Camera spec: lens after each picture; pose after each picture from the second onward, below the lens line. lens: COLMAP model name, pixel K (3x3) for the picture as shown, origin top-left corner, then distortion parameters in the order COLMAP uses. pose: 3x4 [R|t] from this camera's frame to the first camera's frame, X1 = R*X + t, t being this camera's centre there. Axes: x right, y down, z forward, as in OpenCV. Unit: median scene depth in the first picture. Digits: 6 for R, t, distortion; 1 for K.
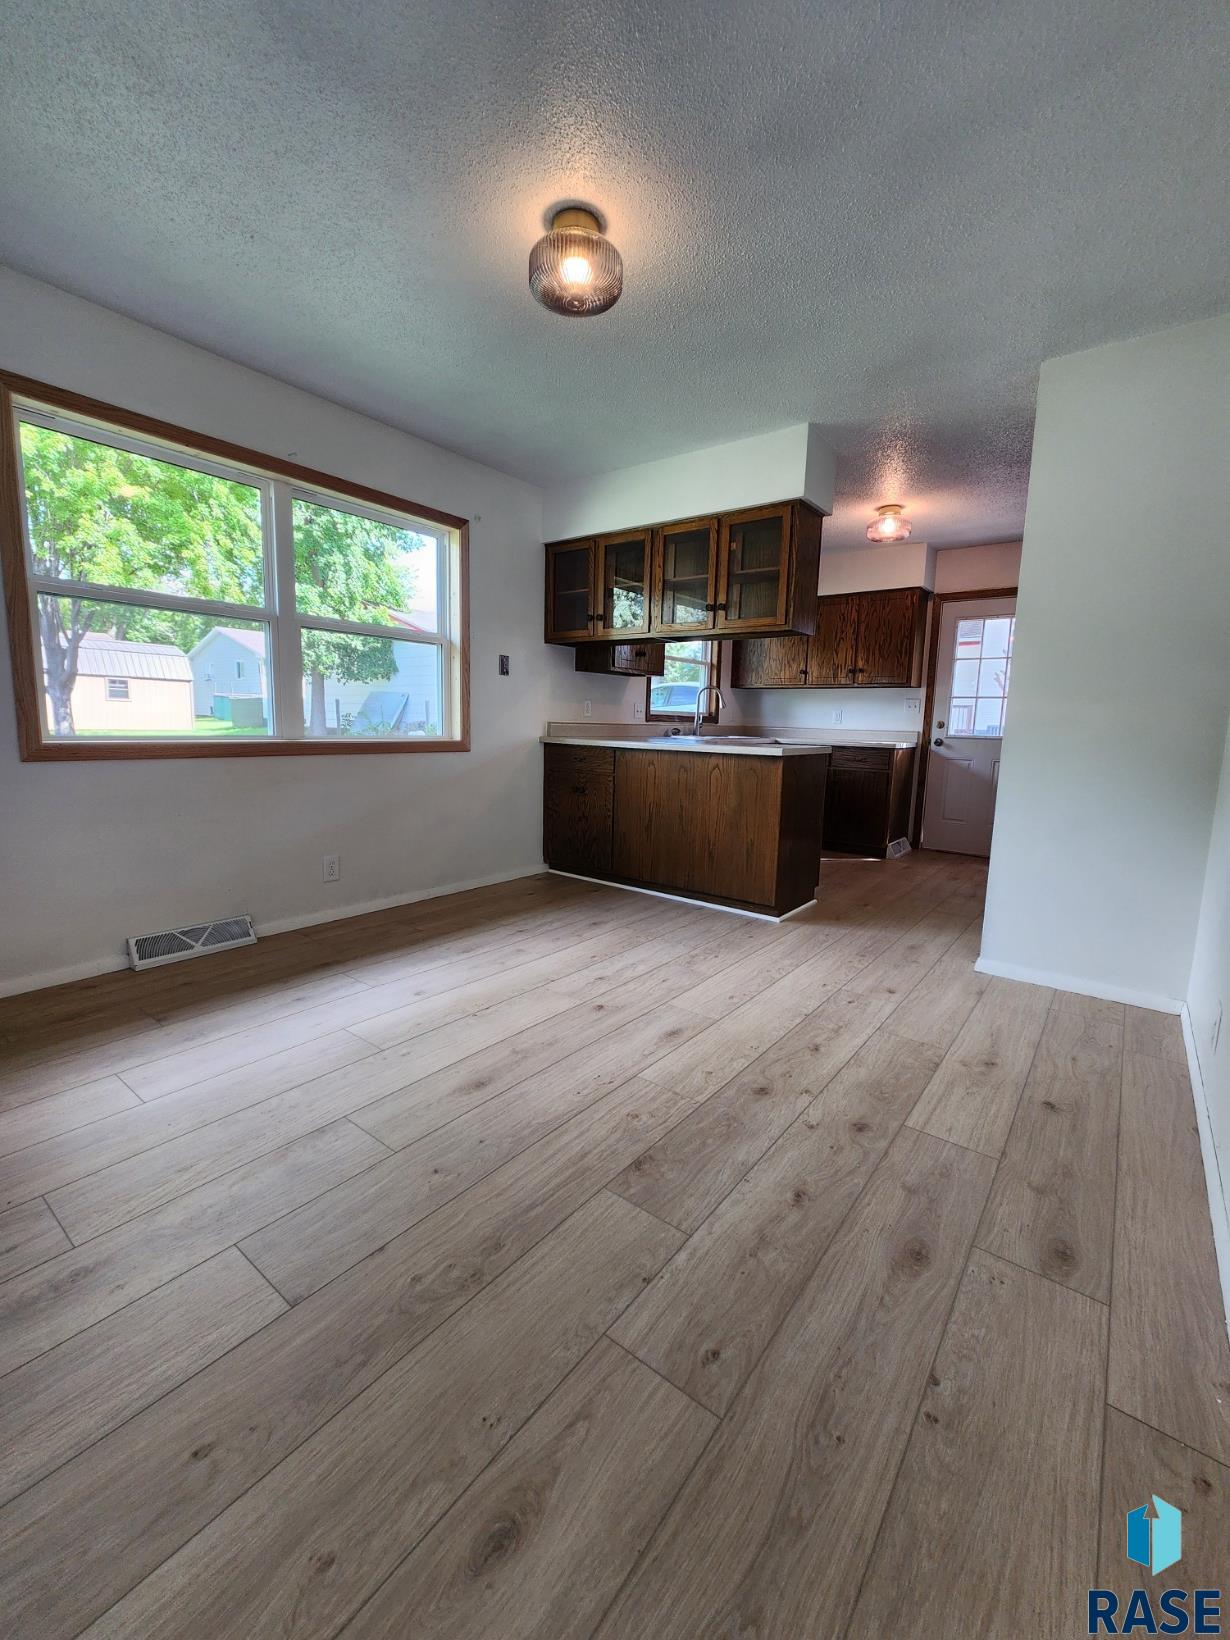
lens RADIAL K [[674.6, 0, 616.0], [0, 674.6, 815.1], [0, 0, 1]] dist [0.000612, 0.000251]
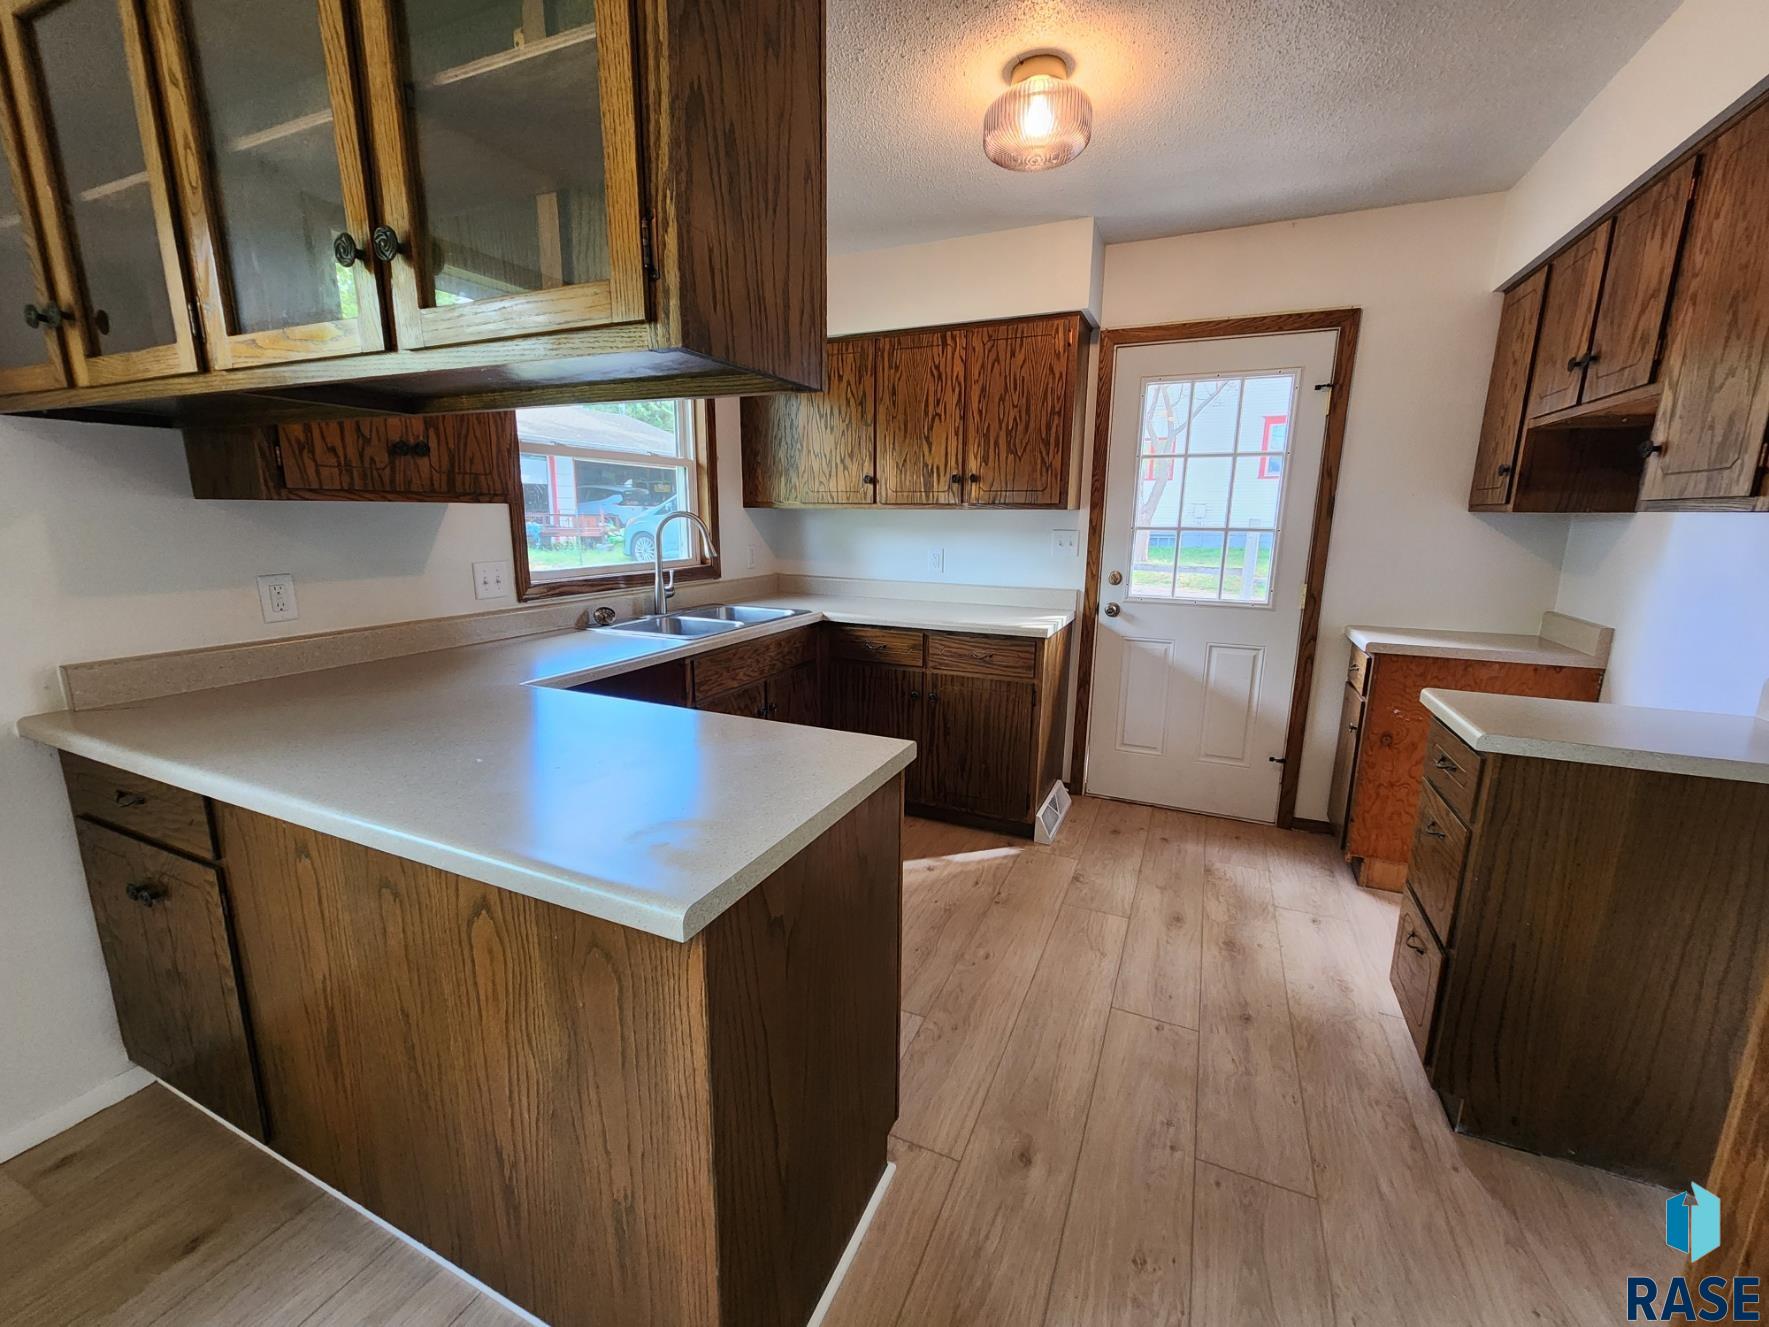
lens RADIAL K [[727.7, 0, 875.8], [0, 727.7, 662.8], [0, 0, 1]] dist [0.000612, 0.000251]
pose [[0.973777, -0.061612, 0.219001, 0.162328], [0.046939, 0.996329, 0.071588, -0.119825], [-0.222608, -0.059432, 0.973095, 0.477307]]
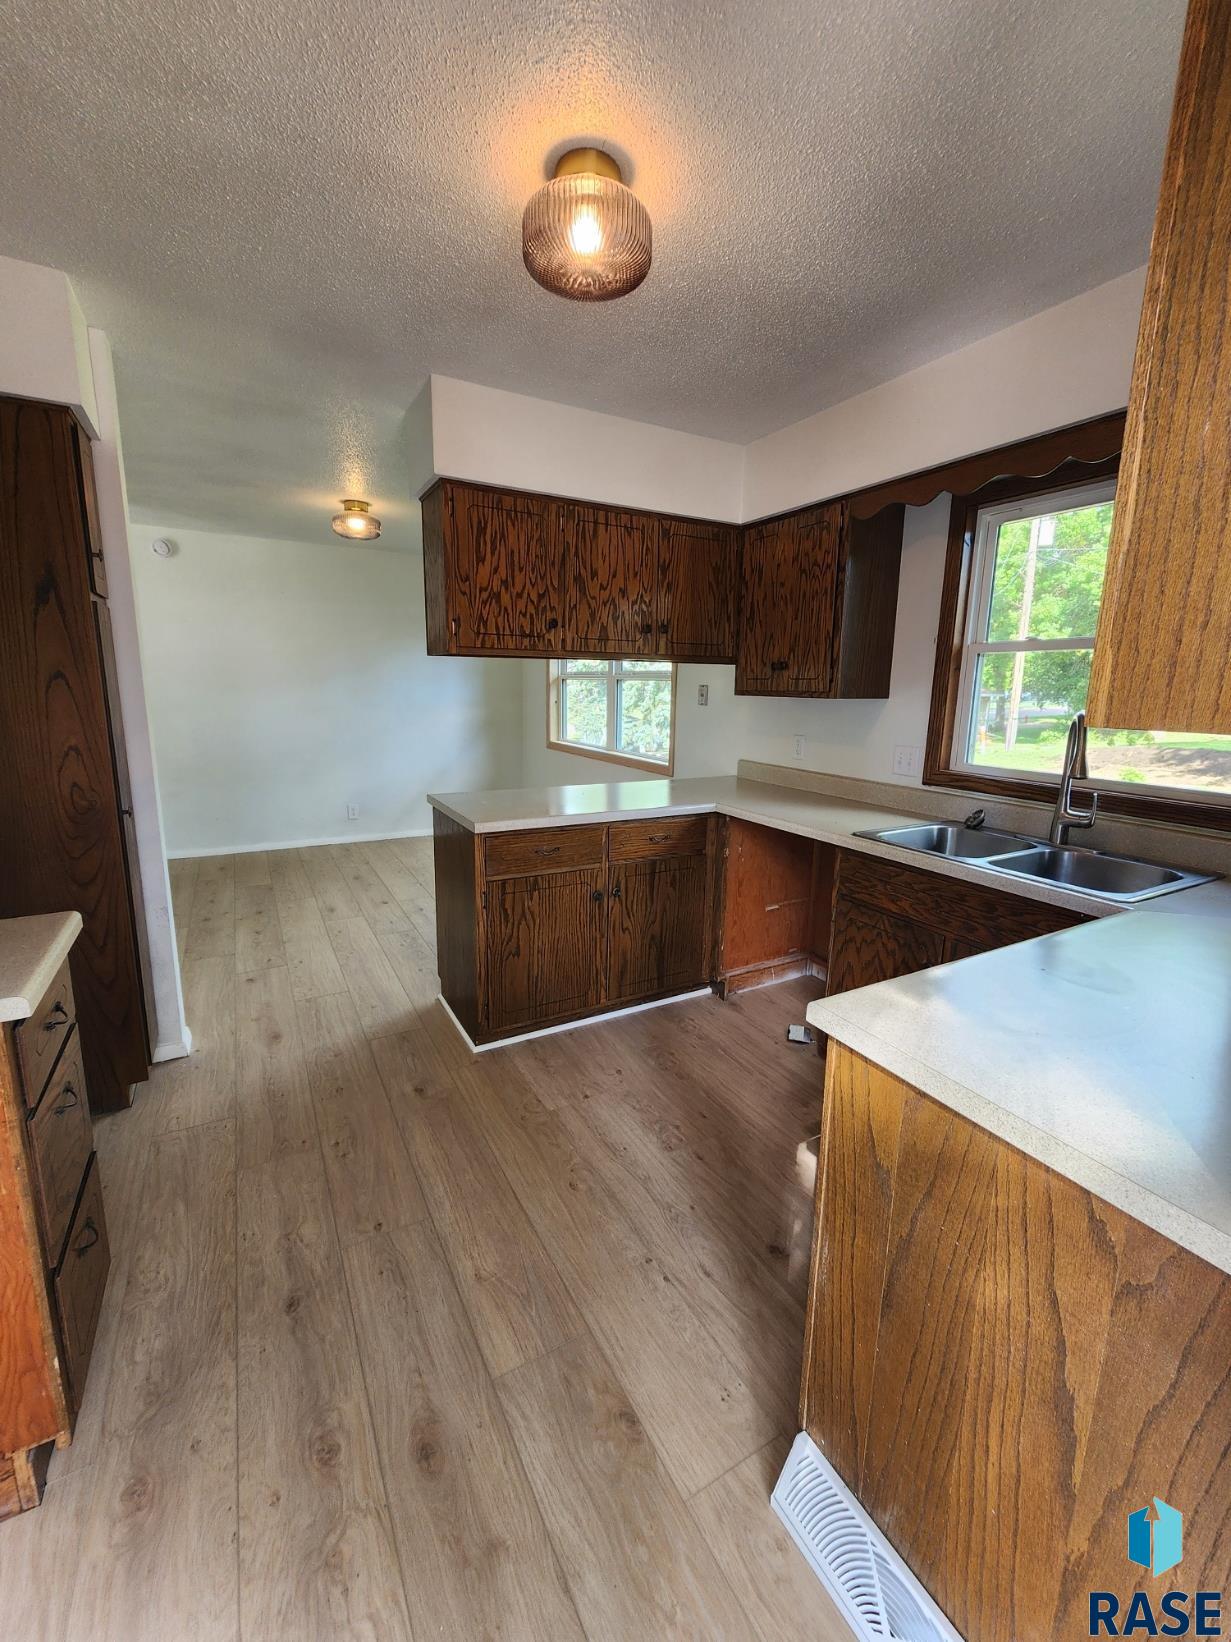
lens RADIAL K [[675.4, 0, 619.4], [0, 675.4, 811.2], [0, 0, 1]] dist [0.000612, 0.000251]
pose [[-0.390867, 0.138672, -0.909941, 0.592606], [-0.155653, 0.964390, 0.213831, -0.188983], [0.907191, 0.225215, -0.355363, 0.964848]]
